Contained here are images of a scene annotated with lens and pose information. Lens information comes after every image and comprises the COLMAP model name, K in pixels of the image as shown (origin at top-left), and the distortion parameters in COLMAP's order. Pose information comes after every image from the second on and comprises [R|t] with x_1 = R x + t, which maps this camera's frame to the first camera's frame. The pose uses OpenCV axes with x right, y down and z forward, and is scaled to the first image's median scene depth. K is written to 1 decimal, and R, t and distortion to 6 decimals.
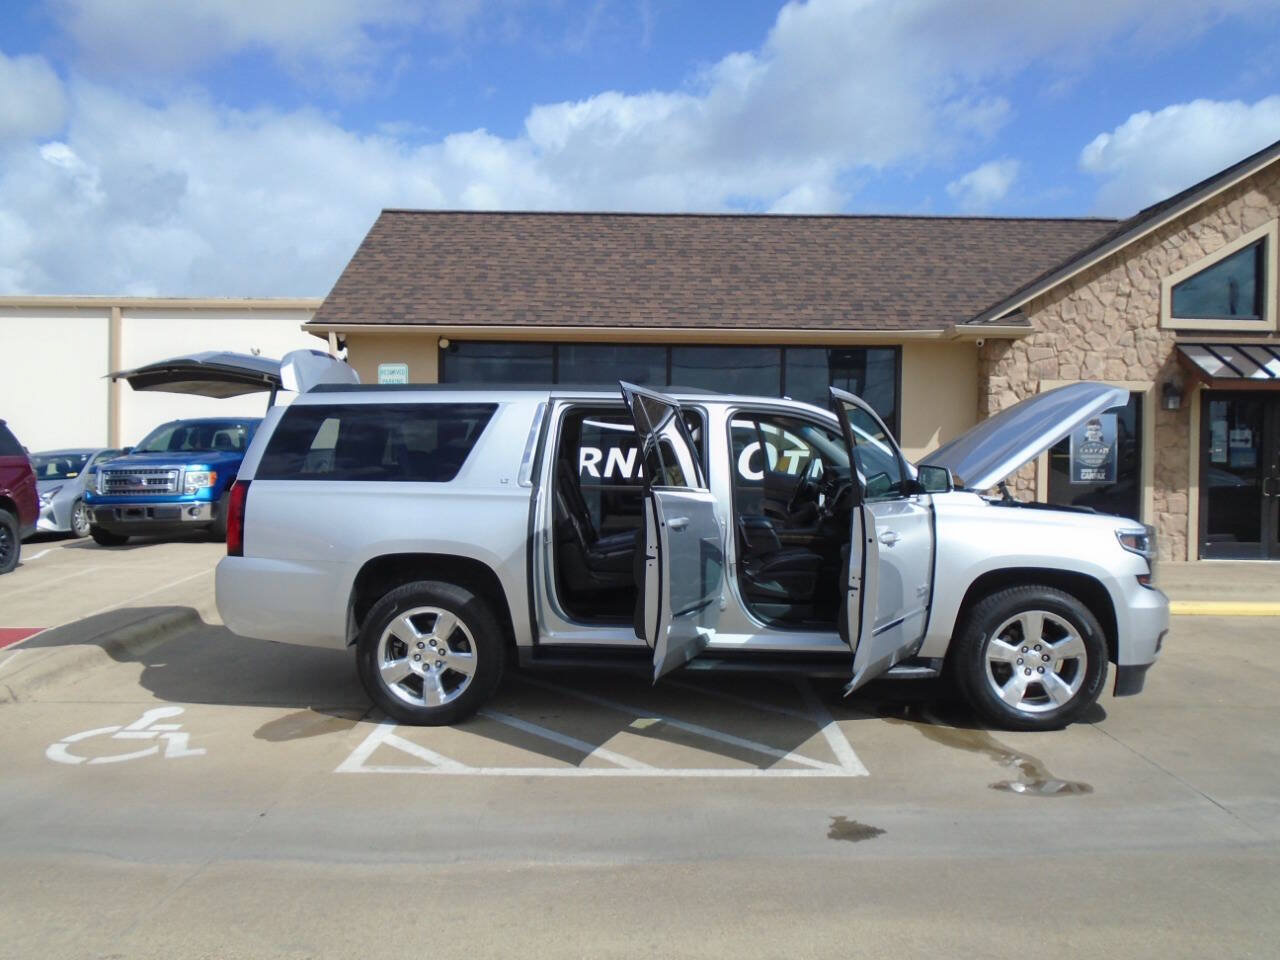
lens RADIAL K [[972.4, 0, 641.8], [0, 972.4, 474.9], [0, 0, 1]] dist [-0.012774, 0.003393]
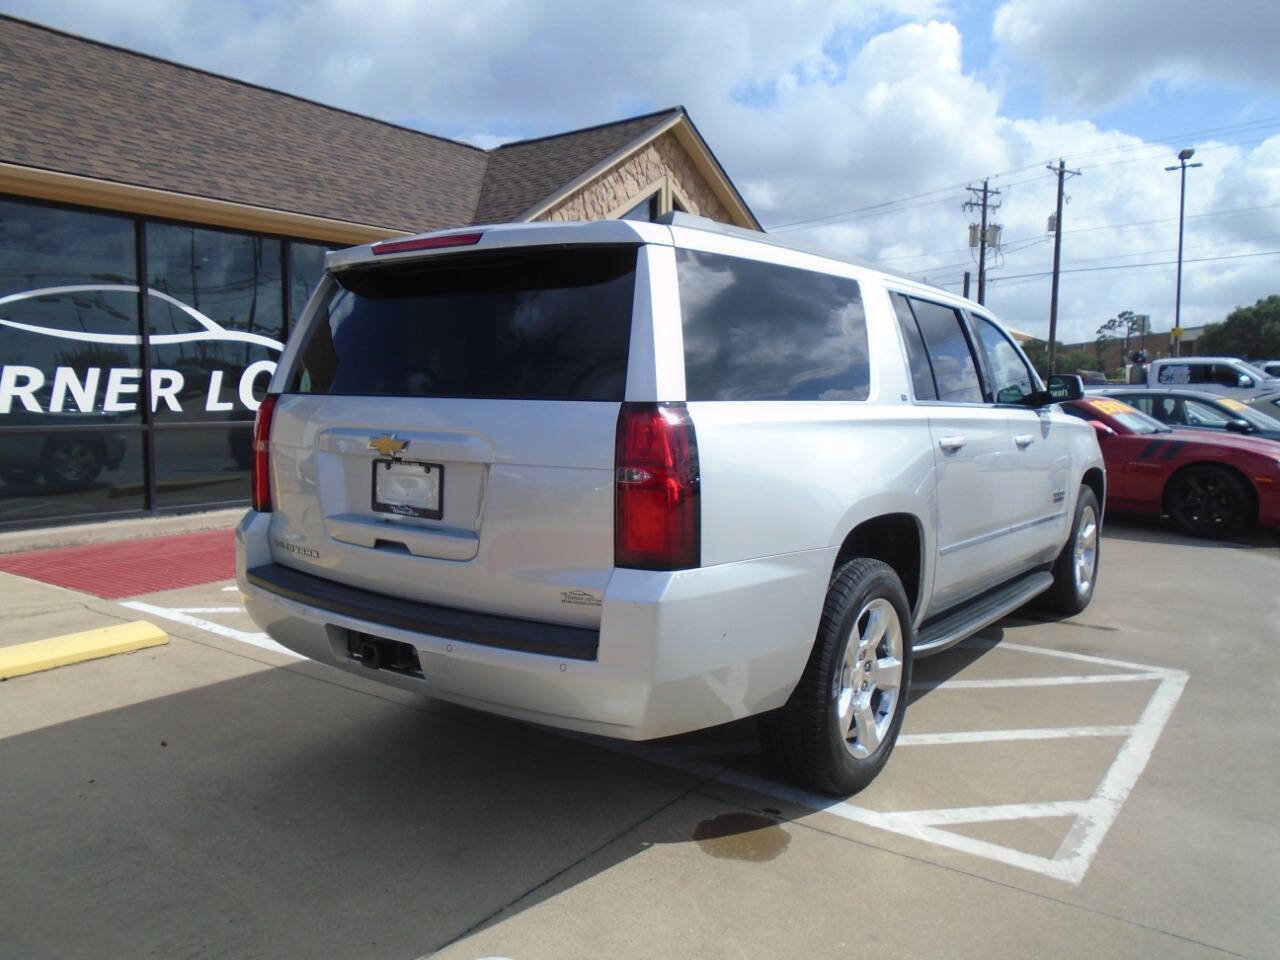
lens RADIAL K [[973.0, 0, 640.3], [0, 973.0, 473.6], [0, 0, 1]] dist [-0.010281, 0.004396]
pose [[0.582178, -0.078503, 0.809262, -0.345574], [0.023550, 0.996538, 0.079728, 0.000614], [-0.812720, -0.027358, 0.582012, 0.324718]]
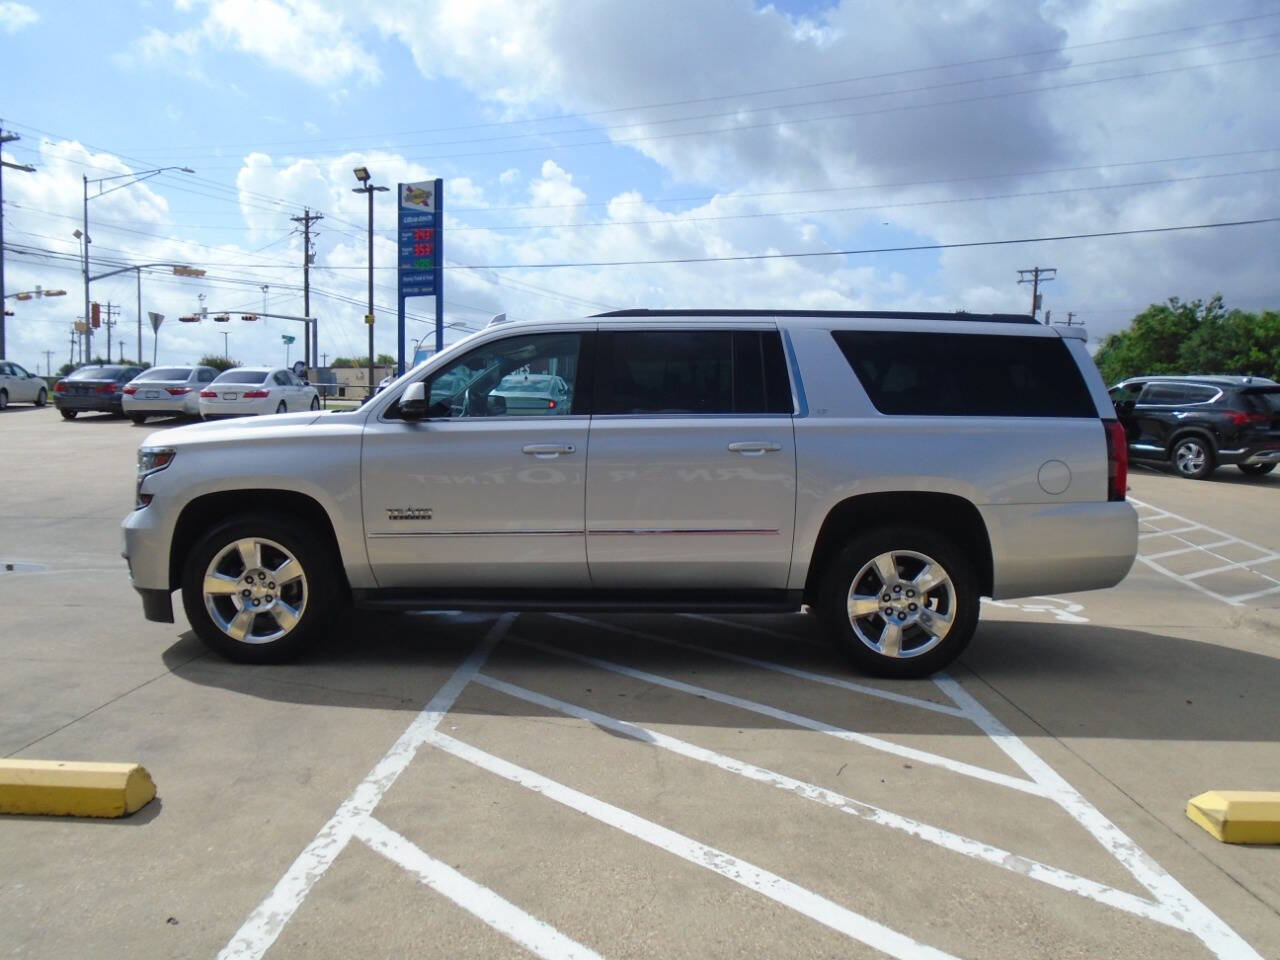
lens RADIAL K [[979.4, 0, 643.1], [0, 979.4, 451.1], [0, 0, 1]] dist [-0.005818, 0.002094]
pose [[-0.999601, -0.021280, 0.018568, 0.009604], [-0.019966, 0.997466, 0.068292, -0.011970], [-0.019974, 0.067894, -0.997493, 0.984240]]
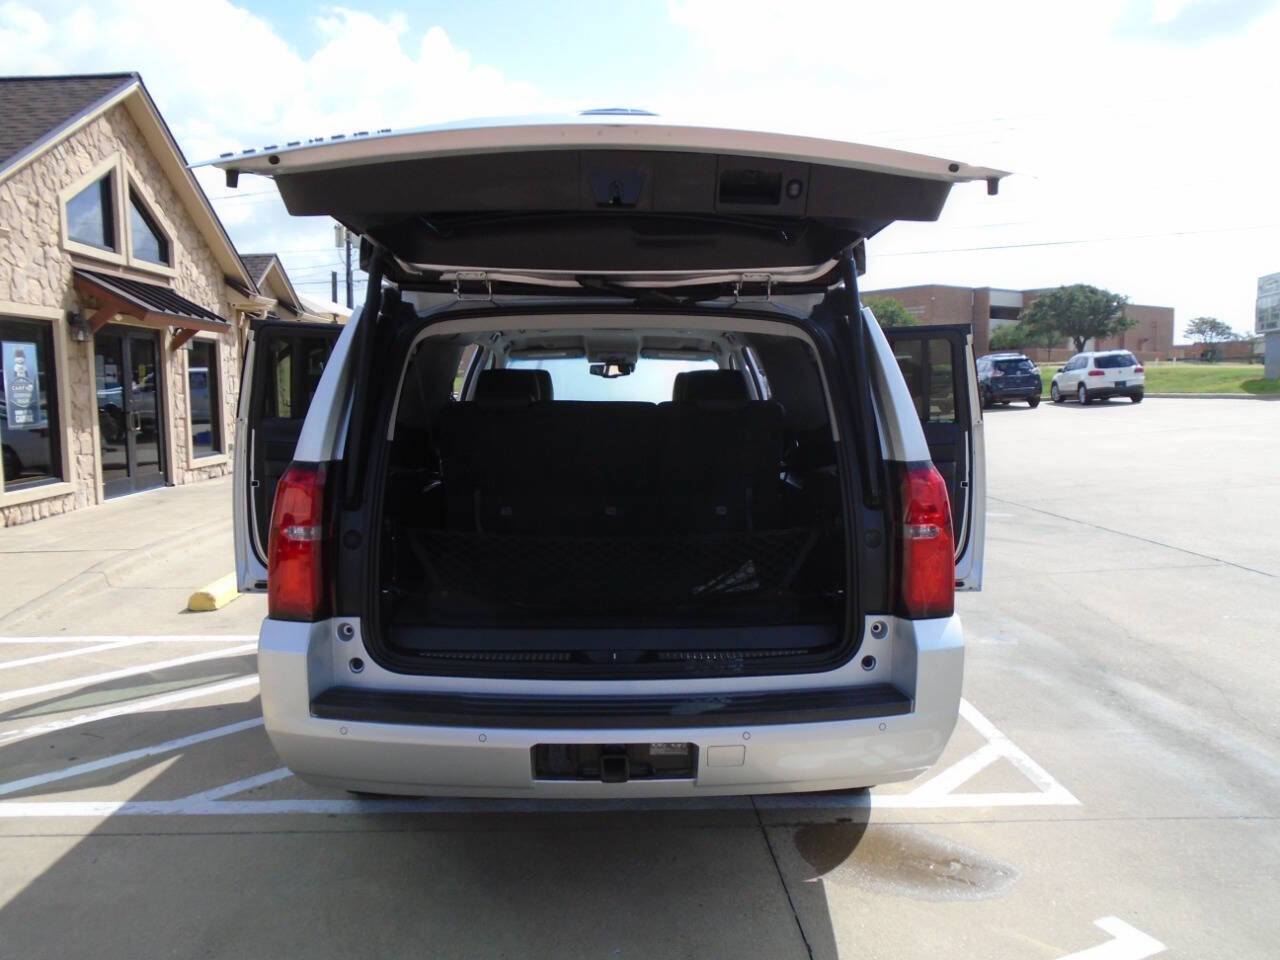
lens RADIAL K [[972.4, 0, 641.8], [0, 972.4, 474.9], [0, 0, 1]] dist [-0.012774, 0.003393]
pose [[-0.038009, -0.103469, 0.993906, -0.389729], [0.035421, 0.993860, 0.104819, -0.019417], [-0.998649, 0.039189, -0.034110, 0.506204]]
